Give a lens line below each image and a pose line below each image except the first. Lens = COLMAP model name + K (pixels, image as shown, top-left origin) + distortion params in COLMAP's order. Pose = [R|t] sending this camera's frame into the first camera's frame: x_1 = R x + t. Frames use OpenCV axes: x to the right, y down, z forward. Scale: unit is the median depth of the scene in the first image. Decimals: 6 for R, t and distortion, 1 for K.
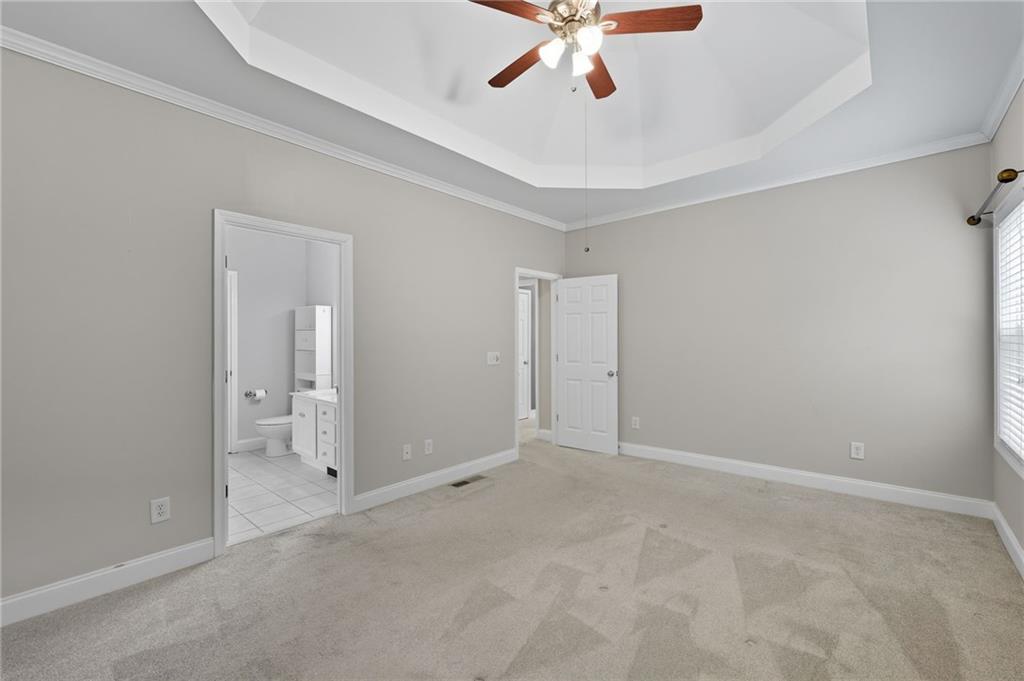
lens RADIAL K [[437.8, 0, 511.1], [0, 437.8, 336.2], [0, 0, 1]] dist [-0.000797, 0.000345]
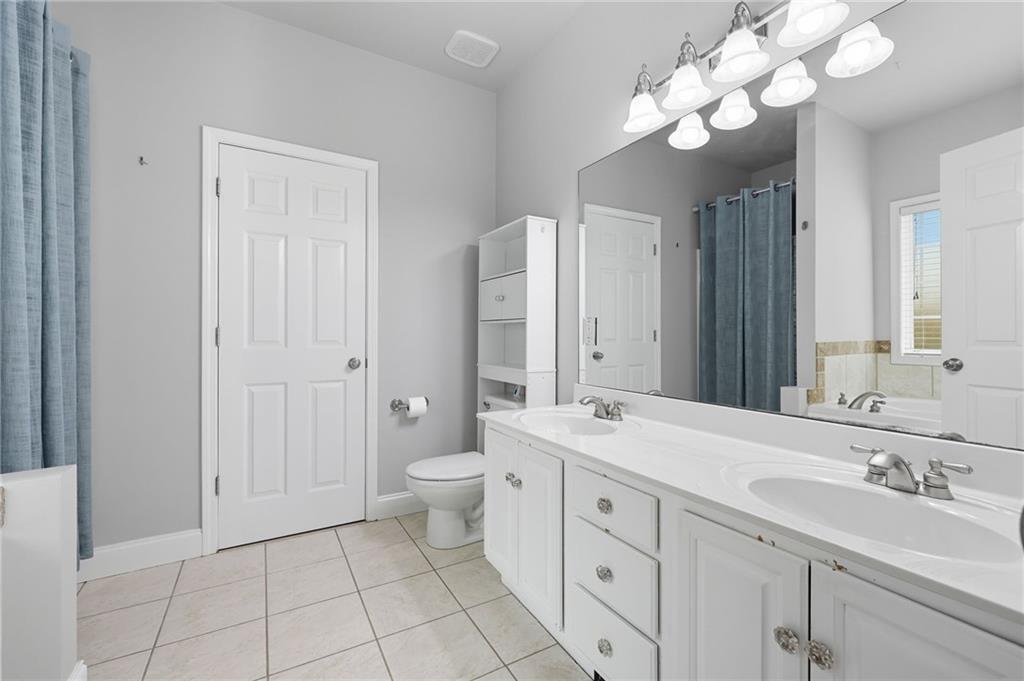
lens RADIAL K [[437.8, 0, 511.5], [0, 437.8, 338.5], [0, 0, 1]] dist [-0.000797, 0.000345]
pose [[0.948880, 0.007267, -0.315555, -0.313342], [-0.005541, 0.999964, 0.006368, 0.050119], [0.315590, -0.004294, 0.948886, 0.560653]]
